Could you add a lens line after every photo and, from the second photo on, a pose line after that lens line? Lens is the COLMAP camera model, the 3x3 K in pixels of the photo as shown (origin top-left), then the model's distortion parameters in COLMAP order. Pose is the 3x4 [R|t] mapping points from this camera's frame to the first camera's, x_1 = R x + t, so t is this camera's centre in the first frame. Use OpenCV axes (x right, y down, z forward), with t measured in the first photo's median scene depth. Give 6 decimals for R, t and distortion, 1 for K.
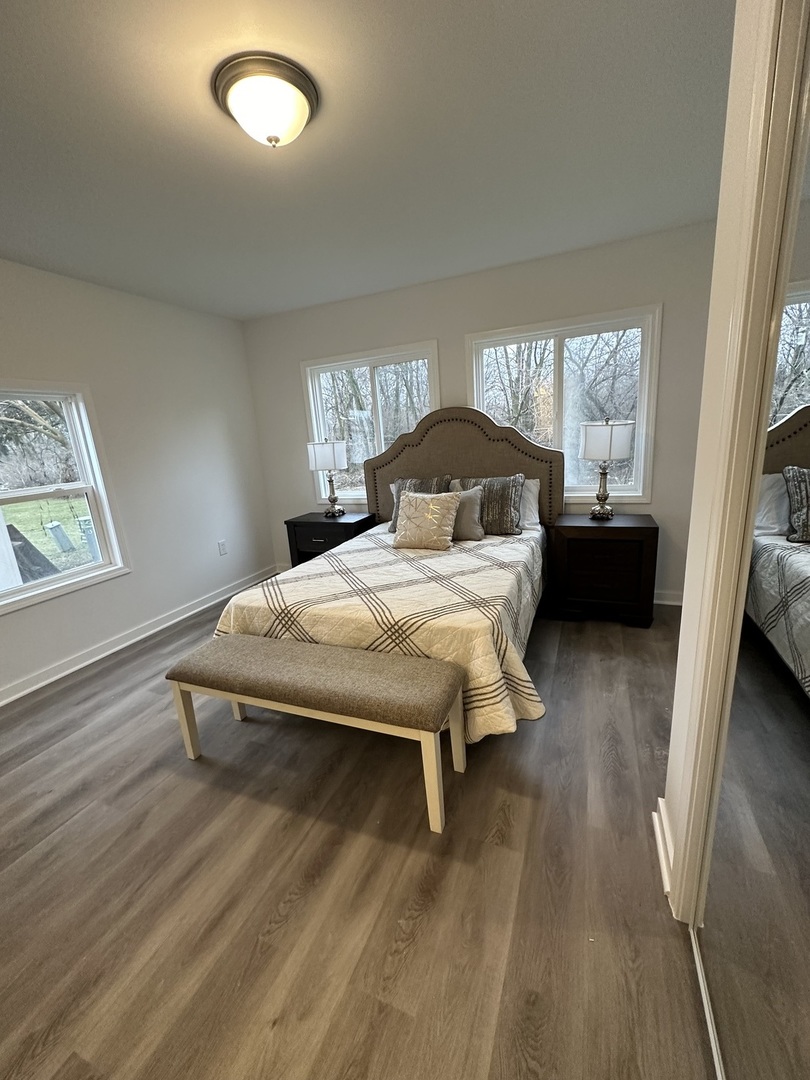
lens RADIAL K [[429.1, 0, 406.5], [0, 429.1, 540.4], [0, 0, 1]] dist [-0.002957, -0.000388]
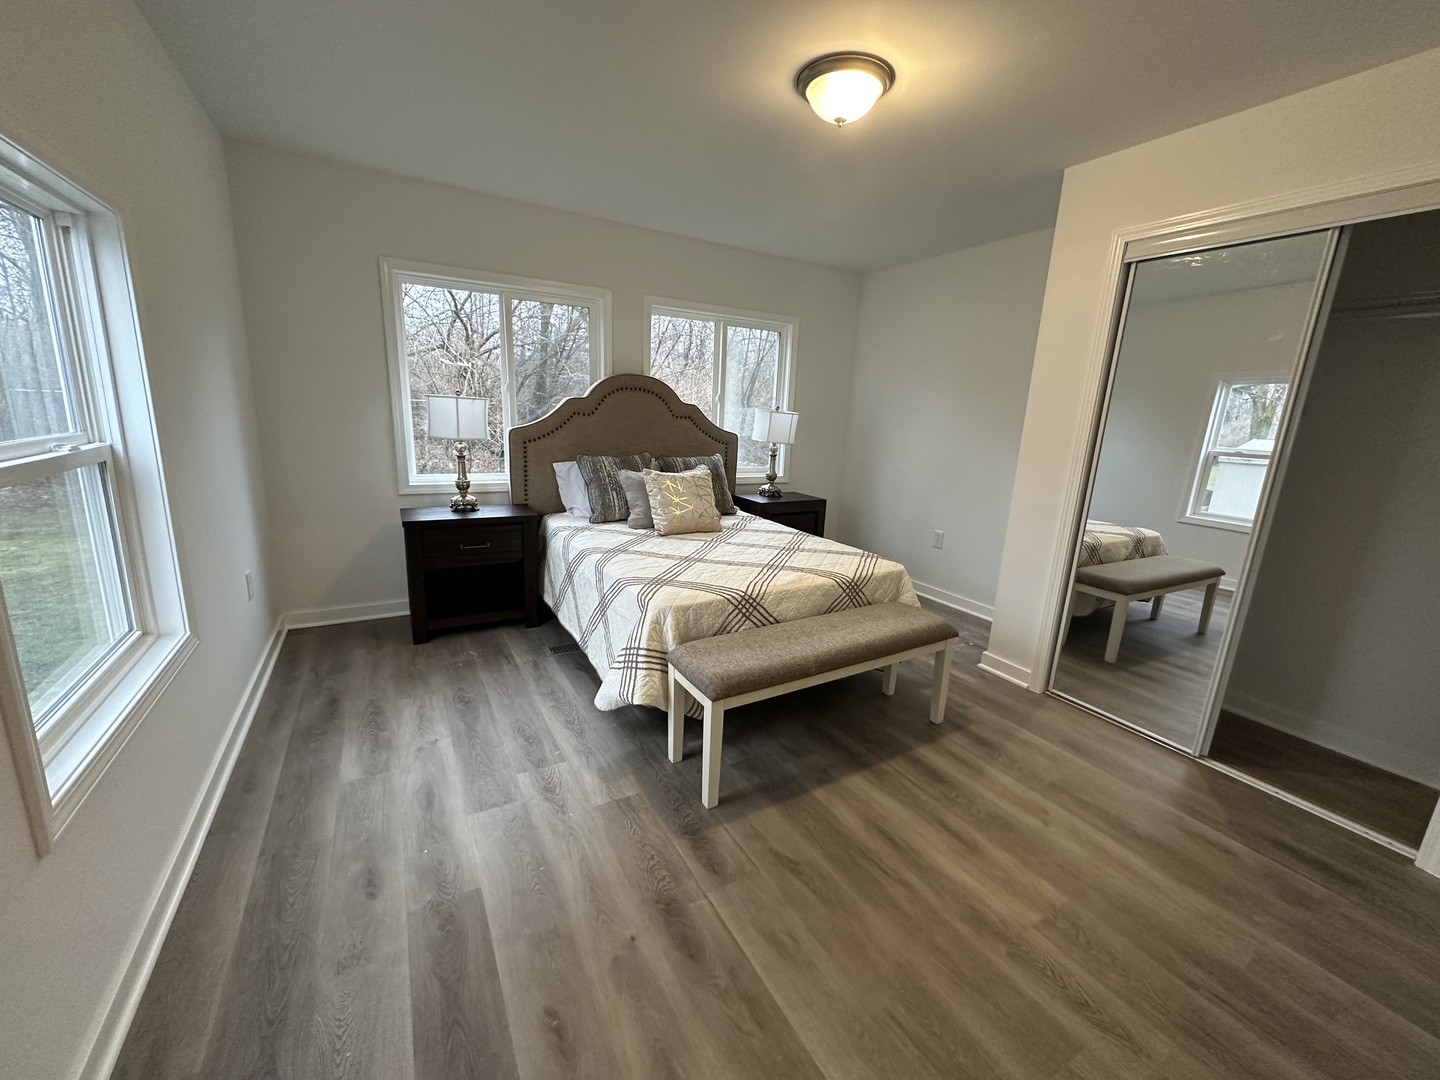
lens RADIAL K [[572.1, 0, 721.6], [0, 572.1, 536.2], [0, 0, 1]] dist [-0.002957, -0.000388]
pose [[0.597602, -0.079797, 0.797812, -1.219366], [0.108627, 0.993919, 0.018045, 0.015949], [-0.794401, 0.075880, 0.602636, 0.328763]]
